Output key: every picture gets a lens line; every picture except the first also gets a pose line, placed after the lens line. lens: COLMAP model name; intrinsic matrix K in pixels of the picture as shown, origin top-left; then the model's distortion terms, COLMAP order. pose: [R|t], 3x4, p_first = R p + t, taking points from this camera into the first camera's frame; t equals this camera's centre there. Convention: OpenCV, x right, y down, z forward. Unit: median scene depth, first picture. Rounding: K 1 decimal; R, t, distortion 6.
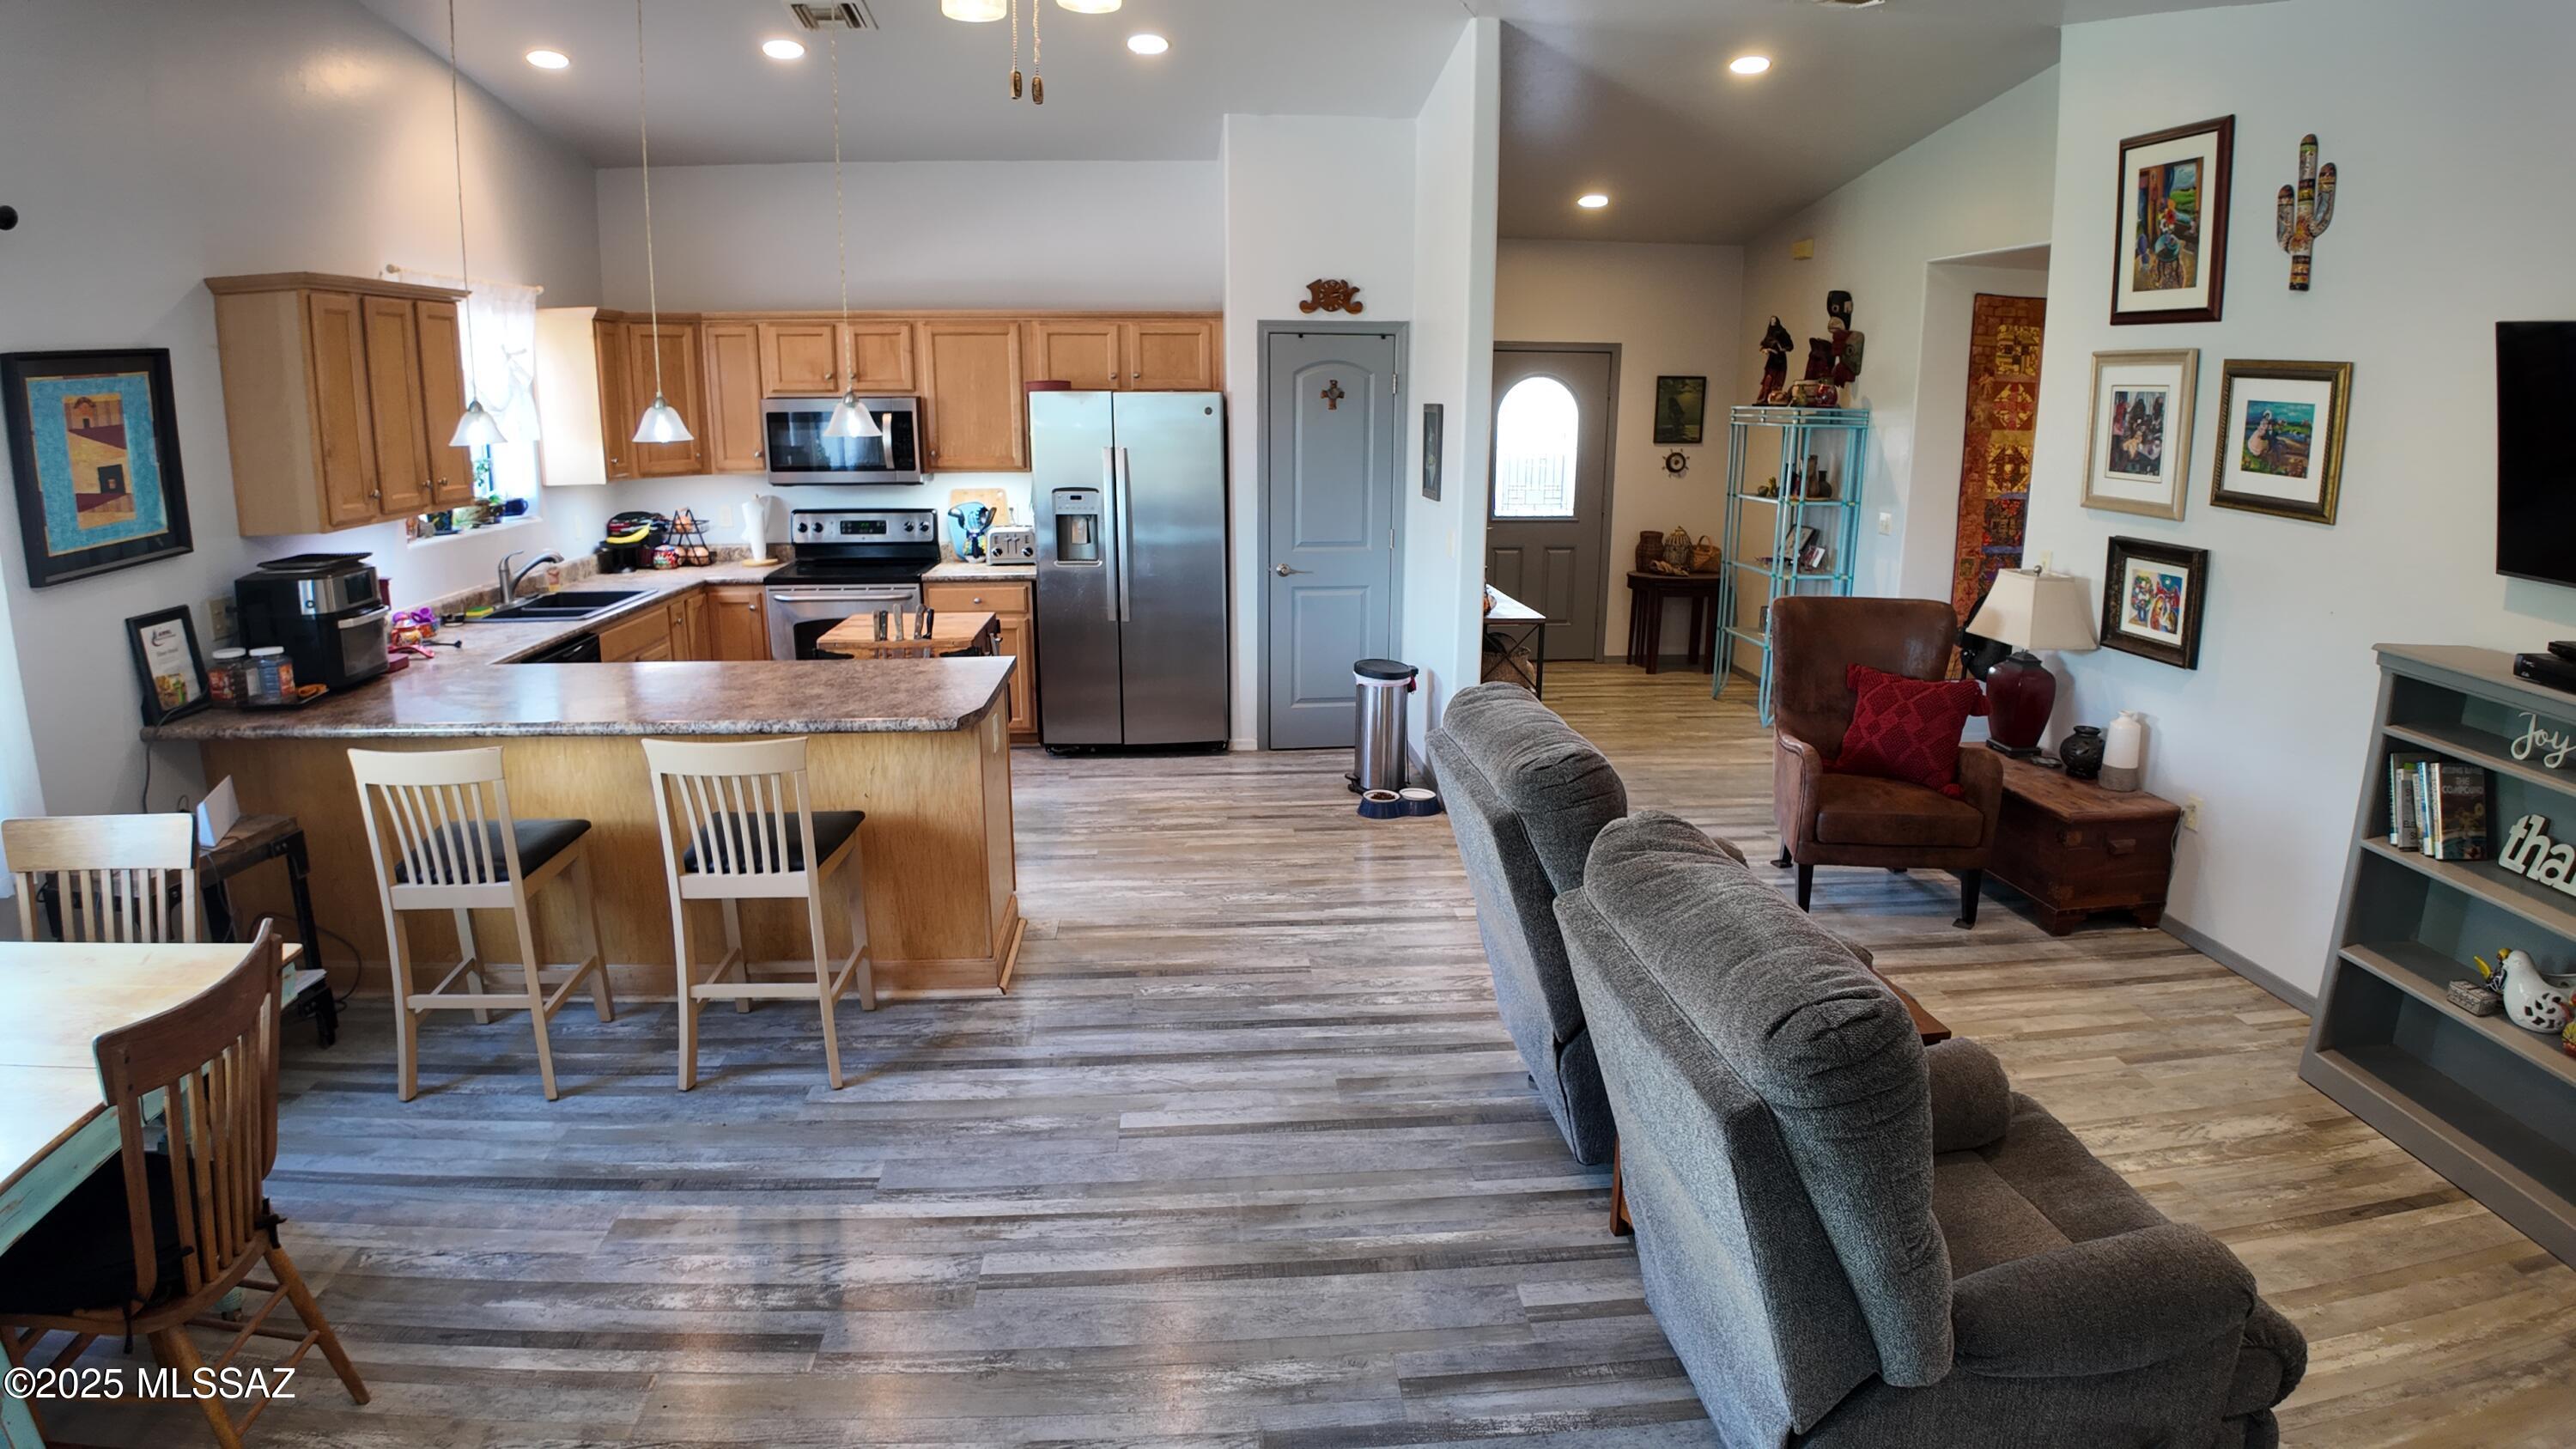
lens RADIAL K [[1352.3, 0, 1288.0], [0, 1352.3, 724.5], [0, 0, 1]] dist [-0.113464, 0.001170]
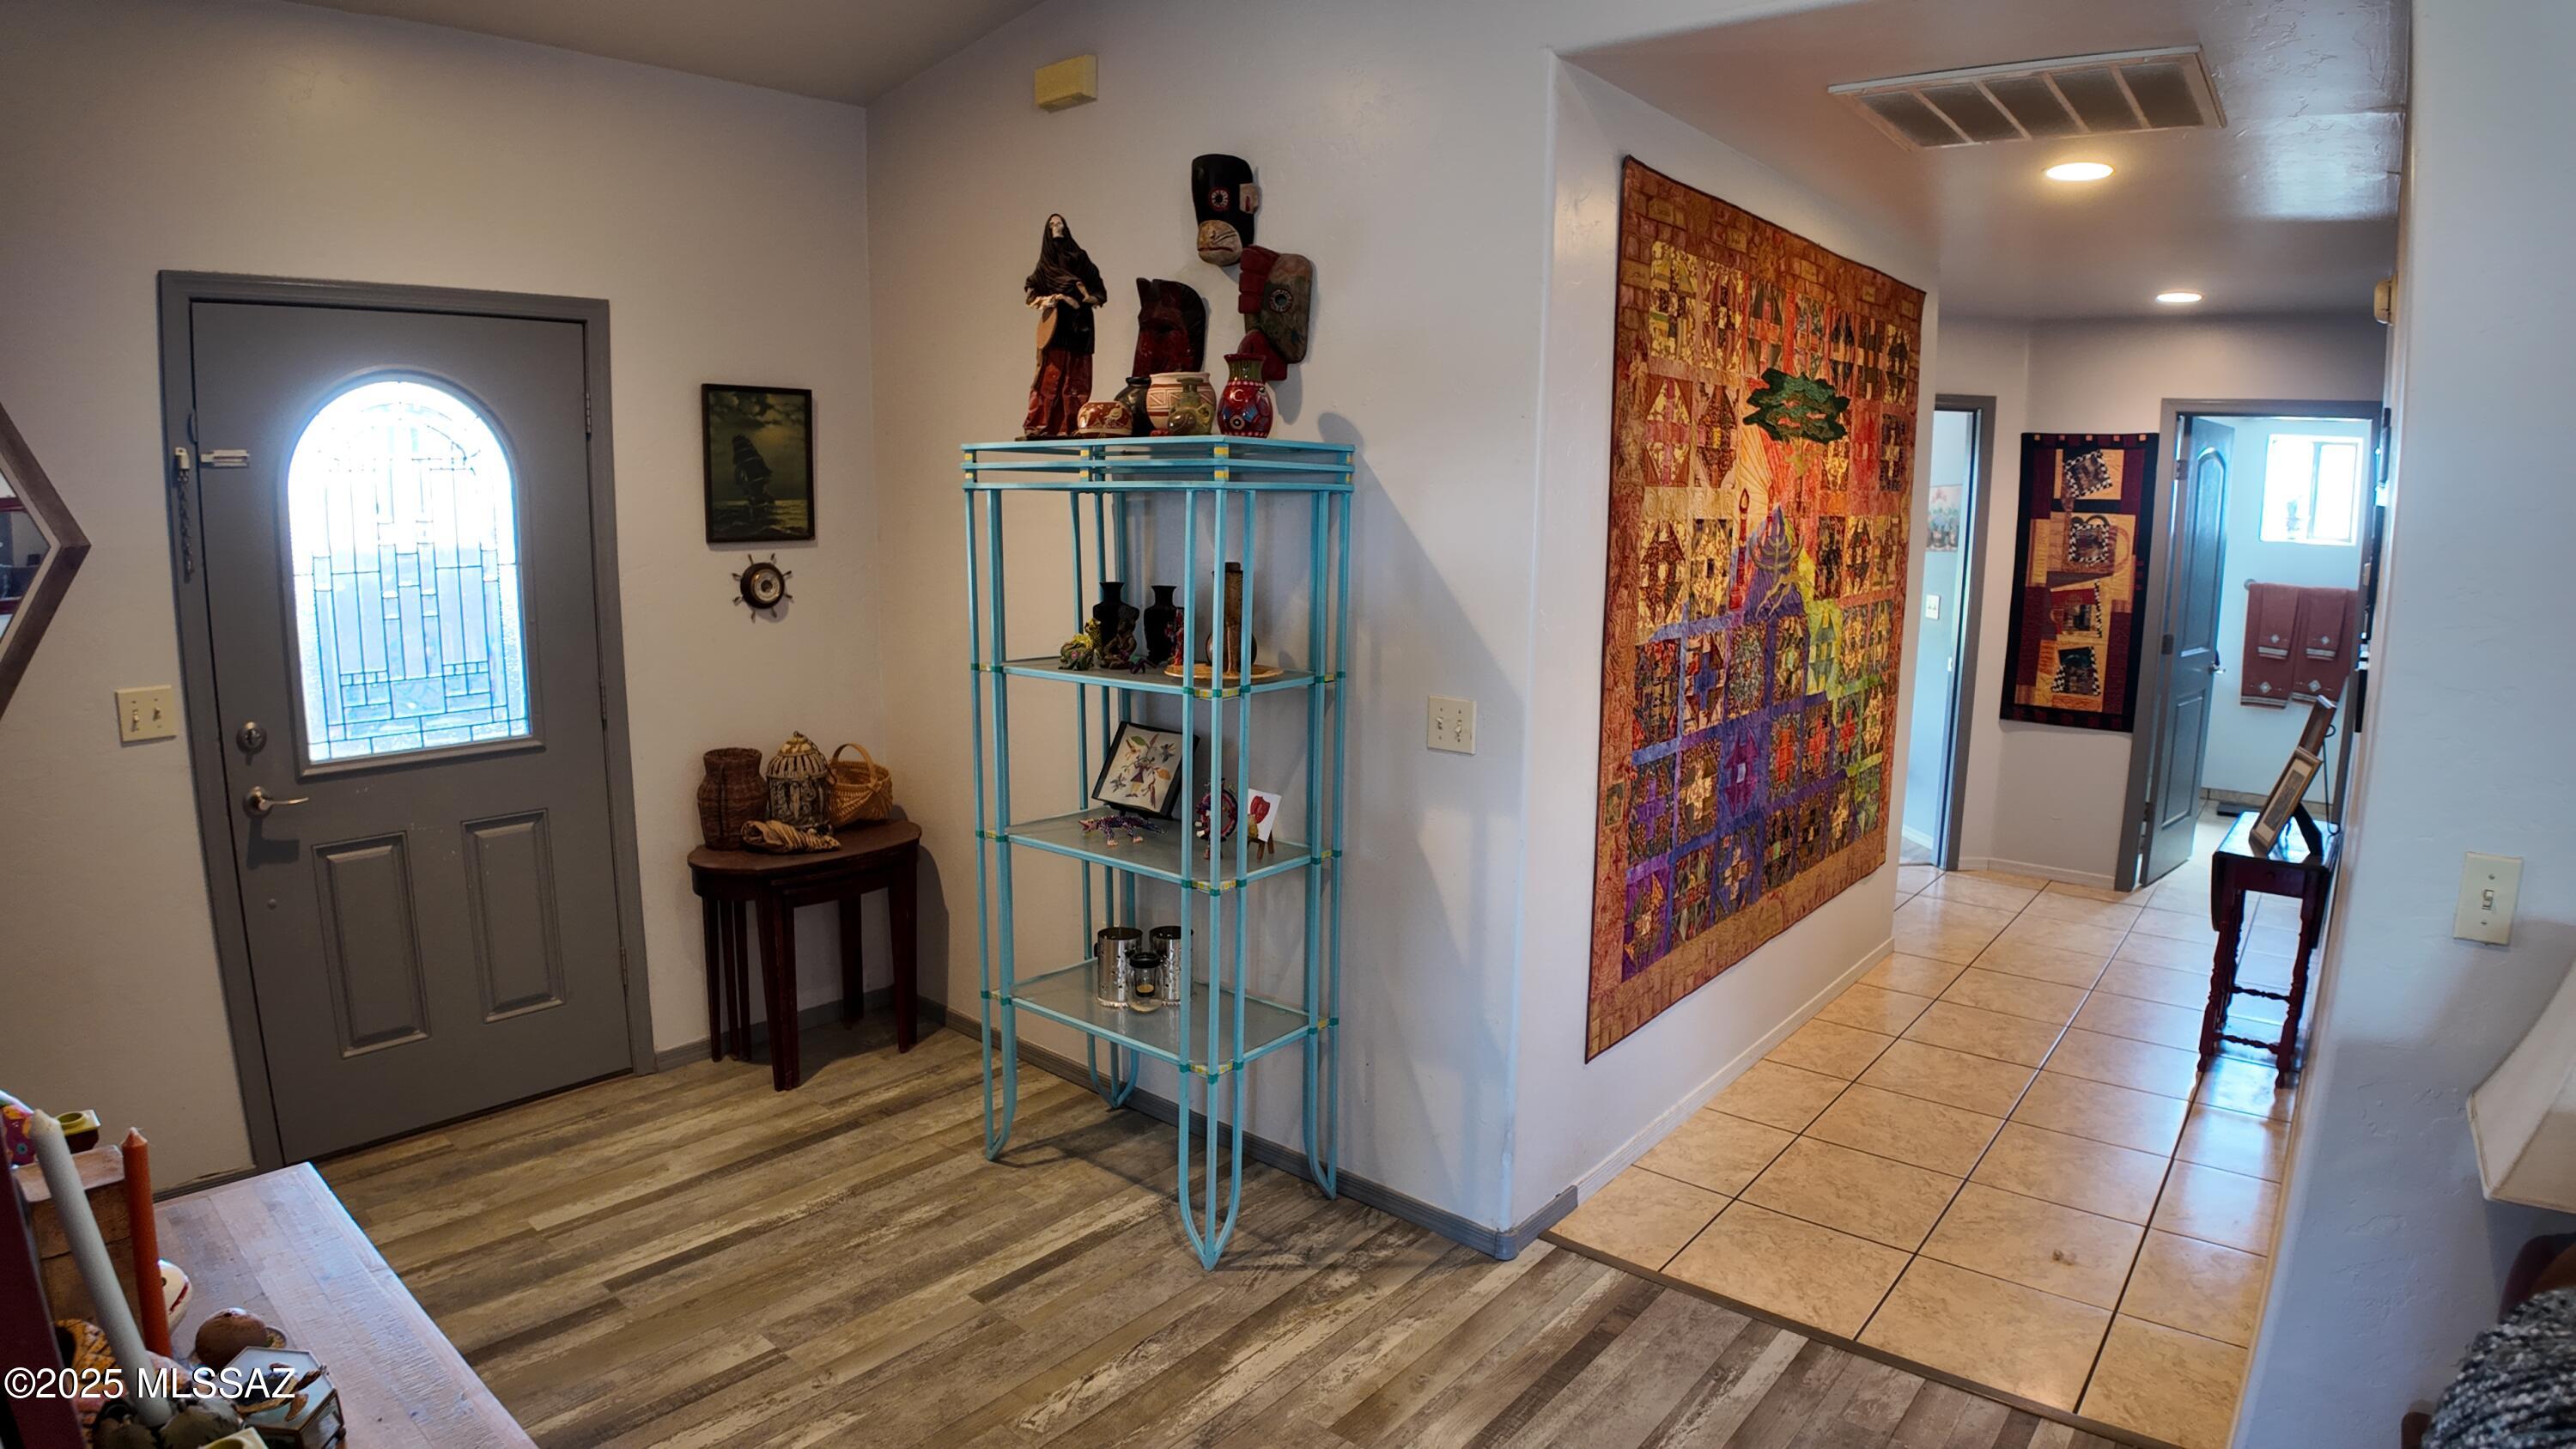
lens RADIAL K [[1389.2, 0, 1246.4], [0, 1389.2, 727.5], [0, 0, 1]] dist [-0.075420, -0.027298]
pose [[0.721294, -0.109959, 0.683845, 0.126576], [0.155346, 0.987847, -0.005012, -0.168256], [-0.674984, 0.109848, 0.729610, 0.775784]]
